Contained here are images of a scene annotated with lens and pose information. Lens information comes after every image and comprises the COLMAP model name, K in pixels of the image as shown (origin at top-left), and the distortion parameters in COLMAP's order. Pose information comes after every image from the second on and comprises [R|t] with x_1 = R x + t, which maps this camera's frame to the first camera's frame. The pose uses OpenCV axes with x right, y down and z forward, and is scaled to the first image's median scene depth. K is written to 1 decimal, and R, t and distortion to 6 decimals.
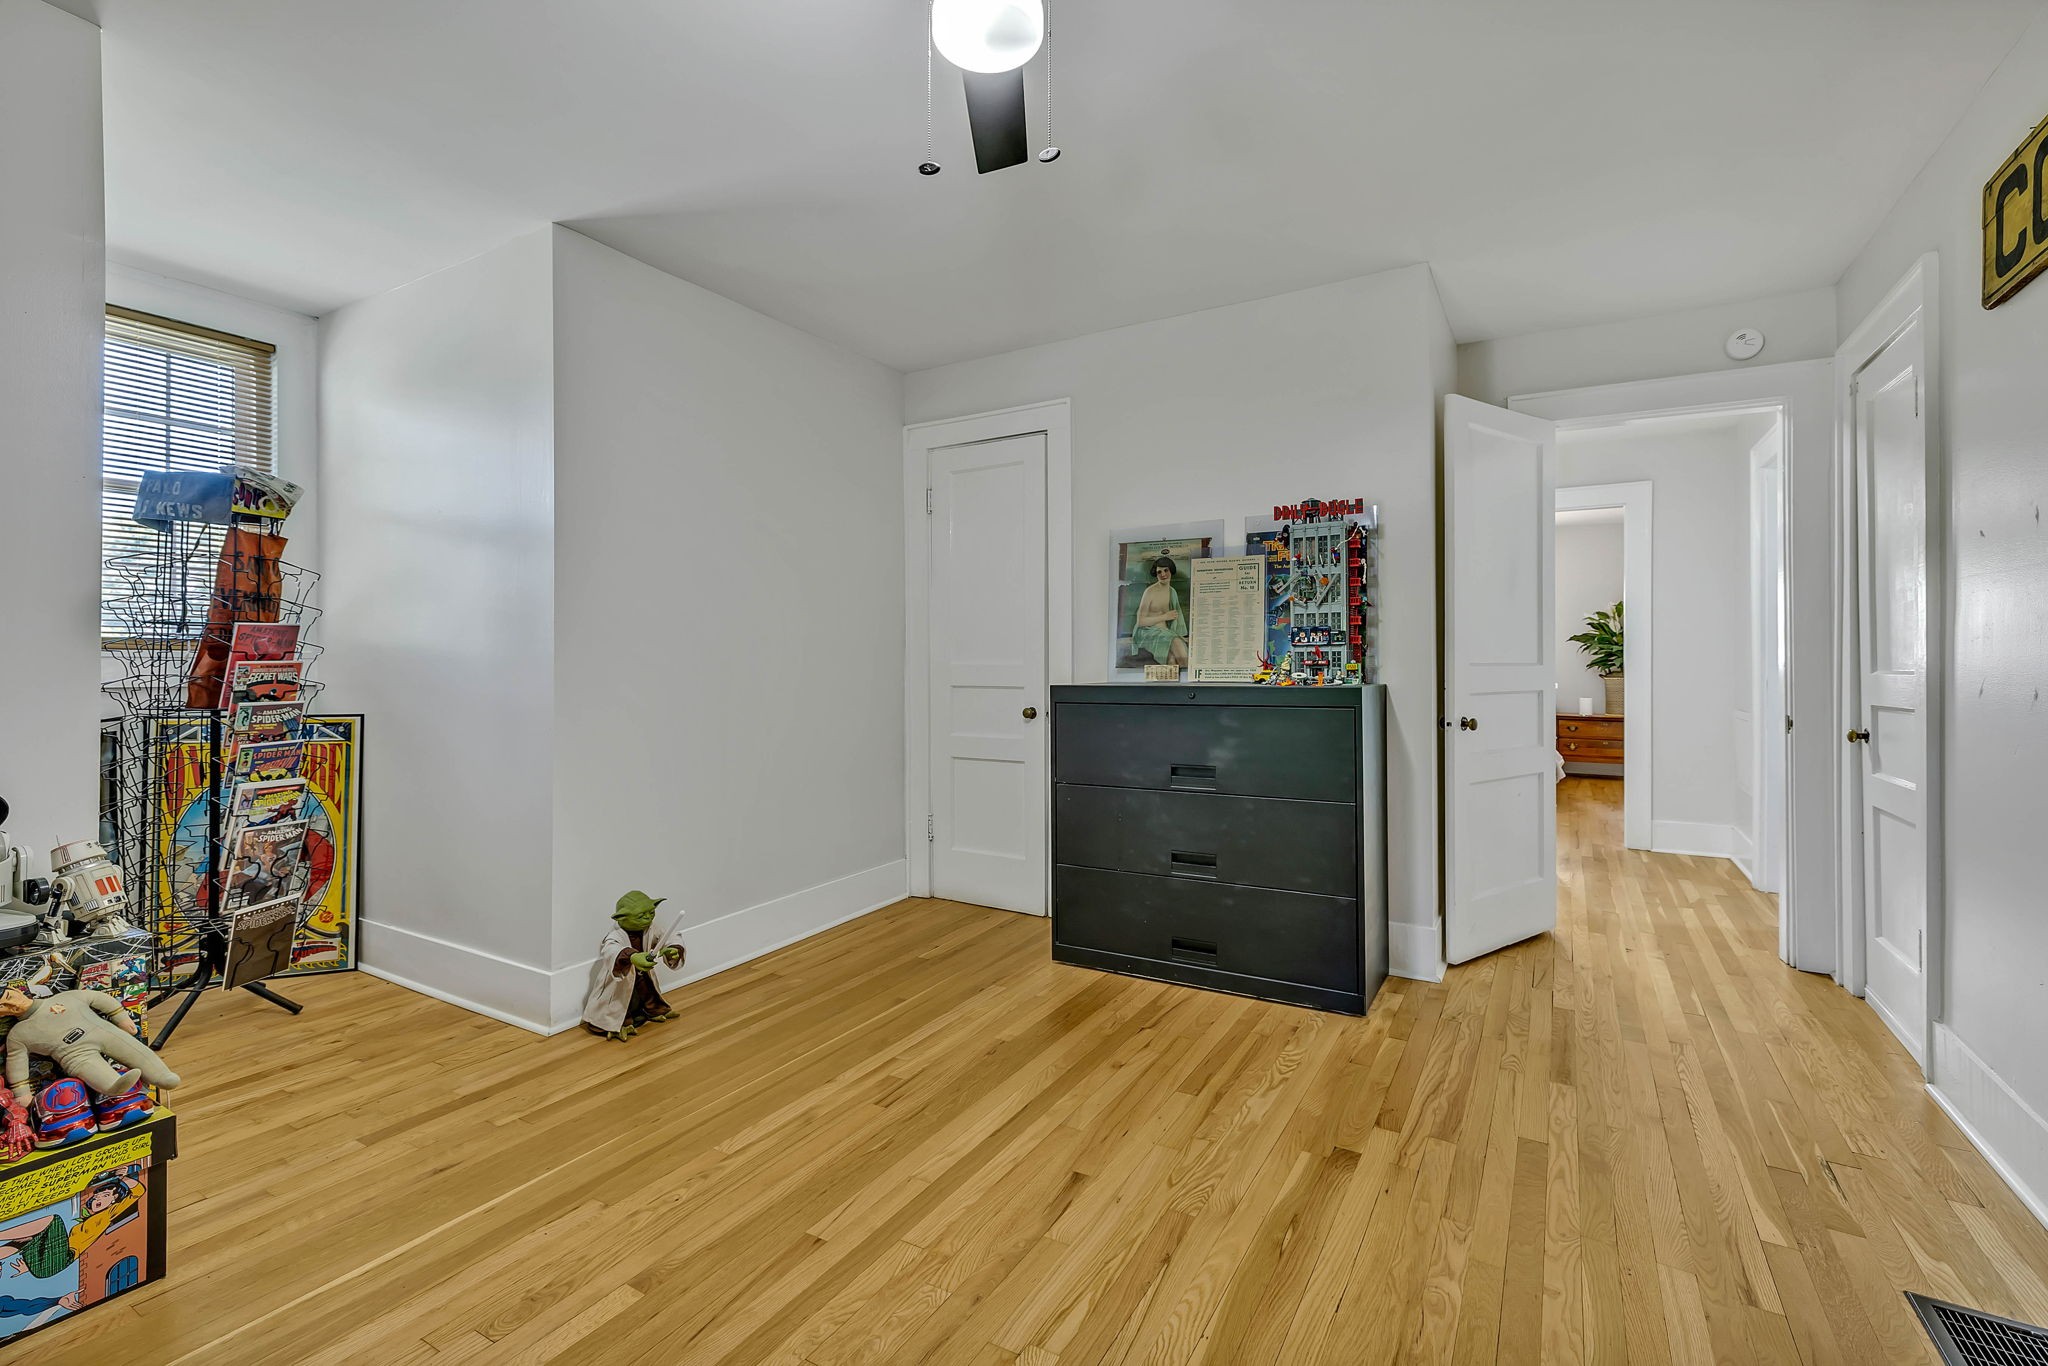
lens RADIAL K [[889.4, 0, 1027.3], [0, 889.4, 670.2], [0, 0, 1]] dist [0.000457, -0.000176]
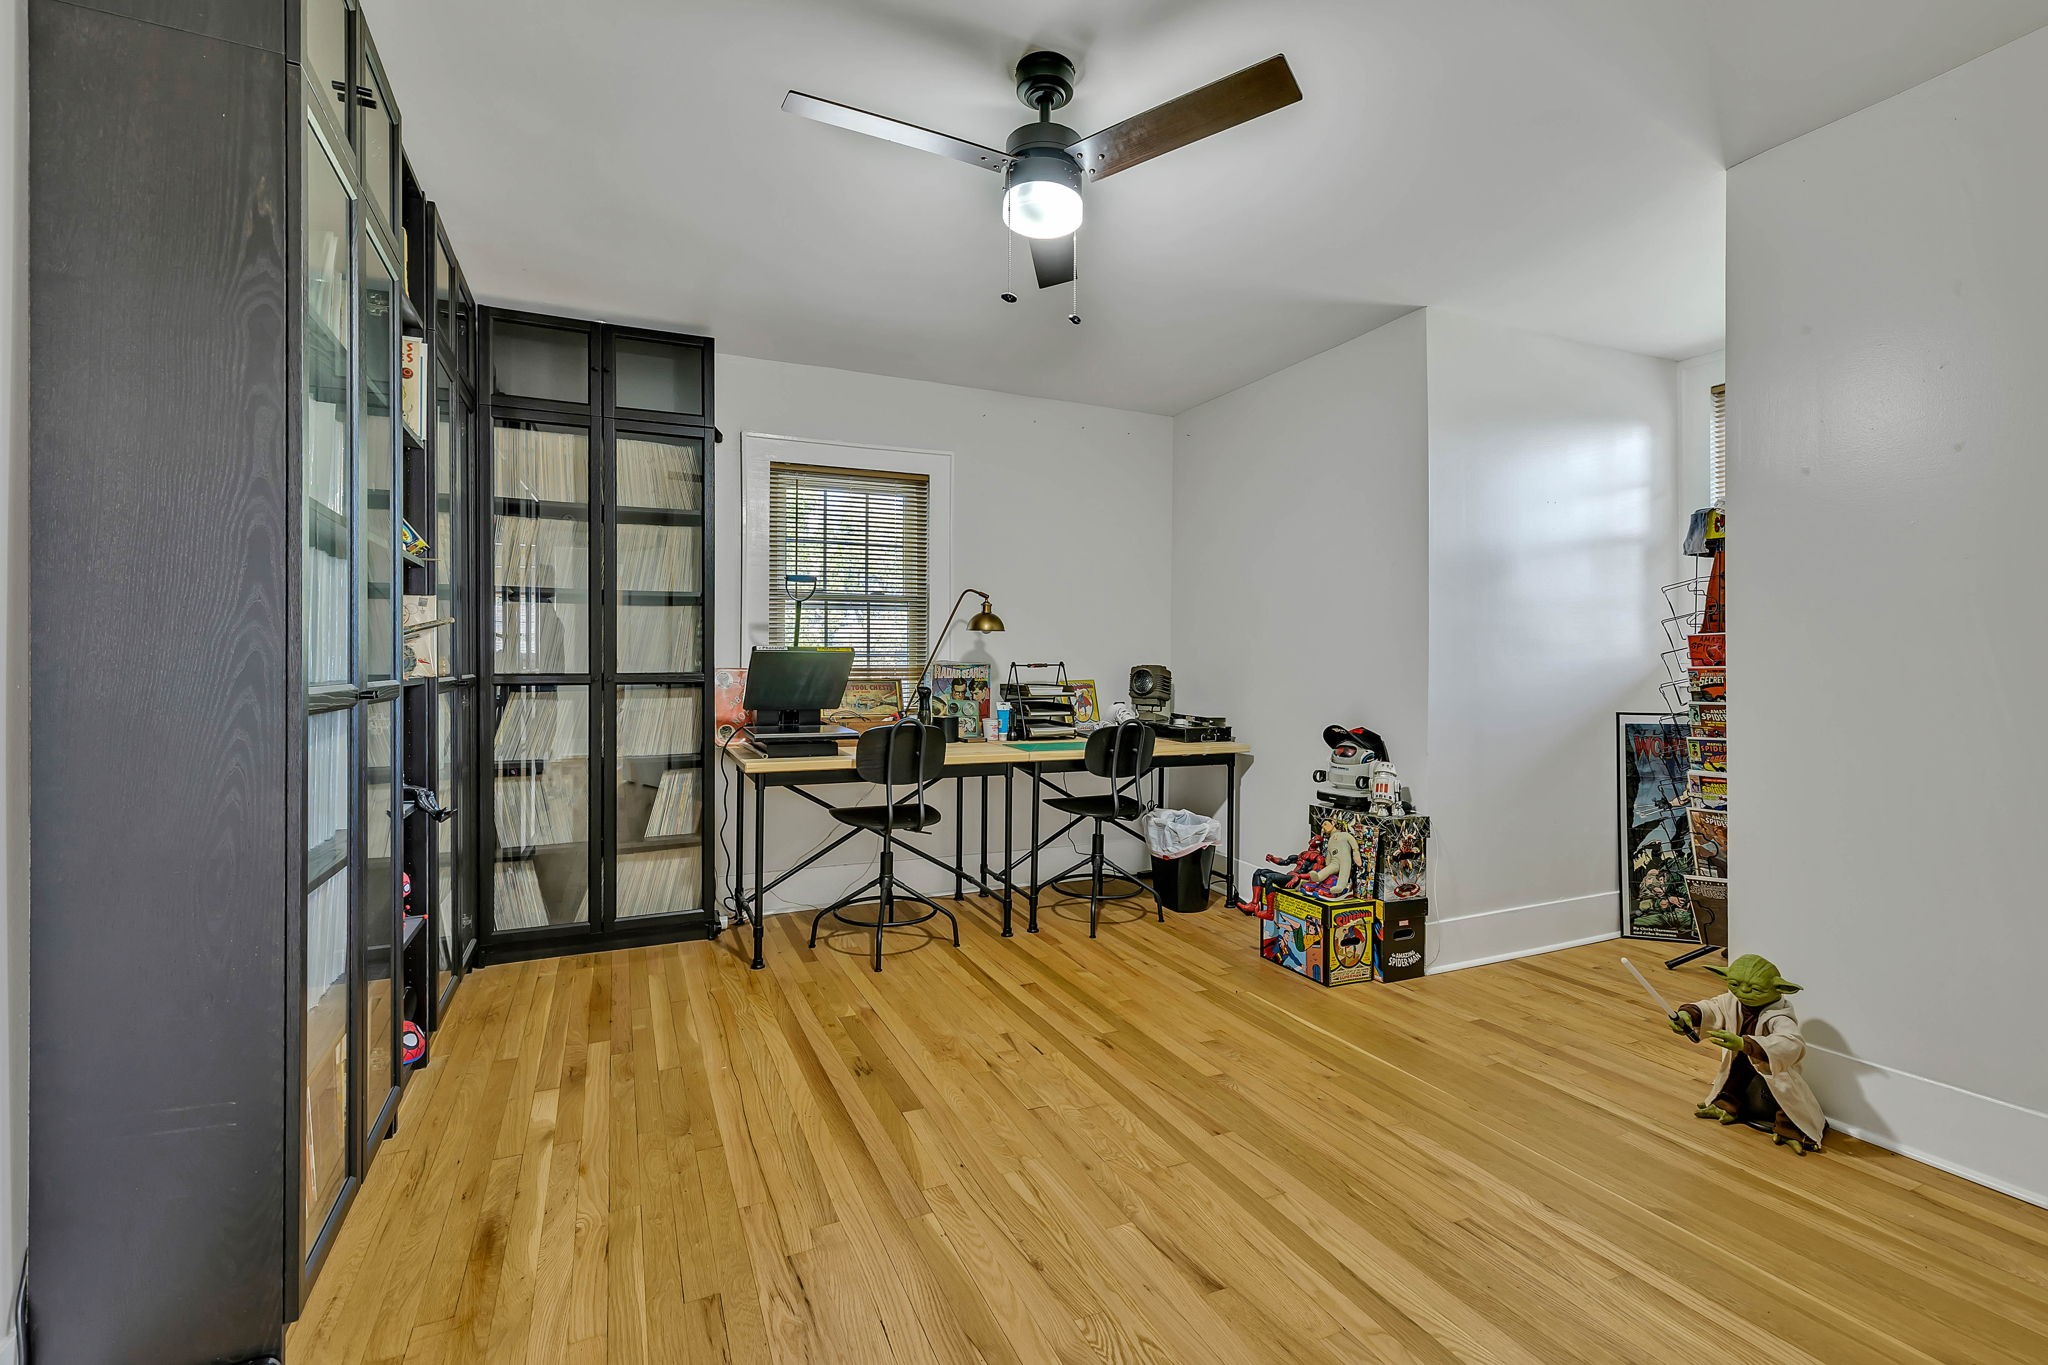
lens RADIAL K [[889.4, 0, 1030.5], [0, 889.4, 668.8], [0, 0, 1]] dist [0.000457, -0.000176]
pose [[-0.559935, 0.001295, -0.828536, 0.715094], [-0.006703, 0.999959, 0.006092, -0.010108], [0.828509, 0.008965, -0.559903, 1.121672]]
